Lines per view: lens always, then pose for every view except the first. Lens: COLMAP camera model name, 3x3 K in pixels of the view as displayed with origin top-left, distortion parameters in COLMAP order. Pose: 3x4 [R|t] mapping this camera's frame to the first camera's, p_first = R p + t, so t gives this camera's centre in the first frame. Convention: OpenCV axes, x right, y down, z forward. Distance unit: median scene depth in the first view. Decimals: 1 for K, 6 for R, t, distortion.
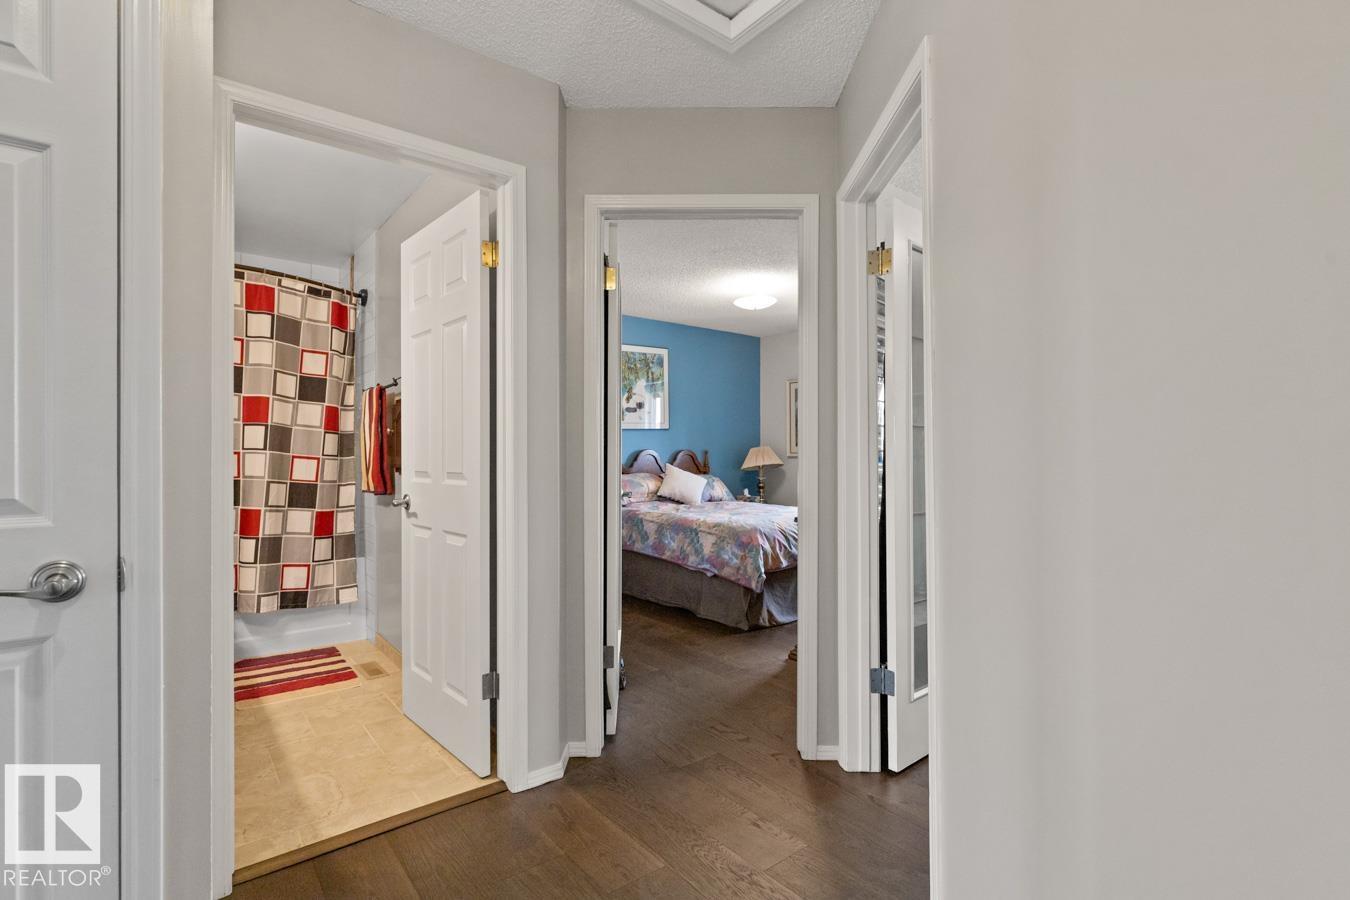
lens RADIAL K [[687.5, 0, 671.1], [0, 687.5, 454.6], [0, 0, 1]] dist [-0.003496, 0.000167]
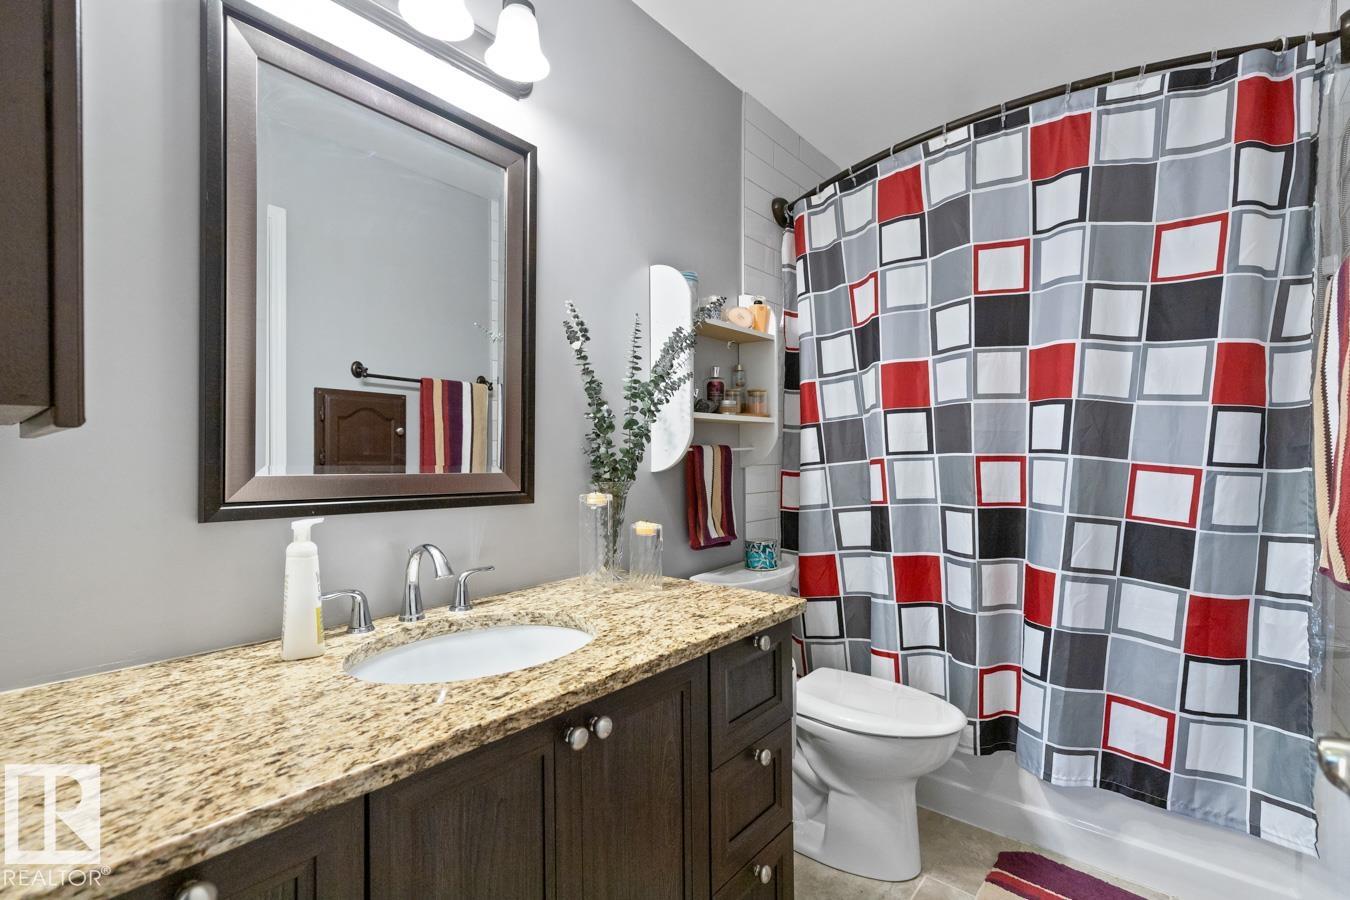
lens RADIAL K [[615.4, 0, 668.4], [0, 615.4, 460.7], [0, 0, 1]] dist [0.000826, -0.000046]
pose [[0.223997, 0.006708, -0.974567, -0.219828], [0.002028, 0.999971, 0.007349, -0.004723], [0.974588, -0.003623, 0.223977, 0.605259]]
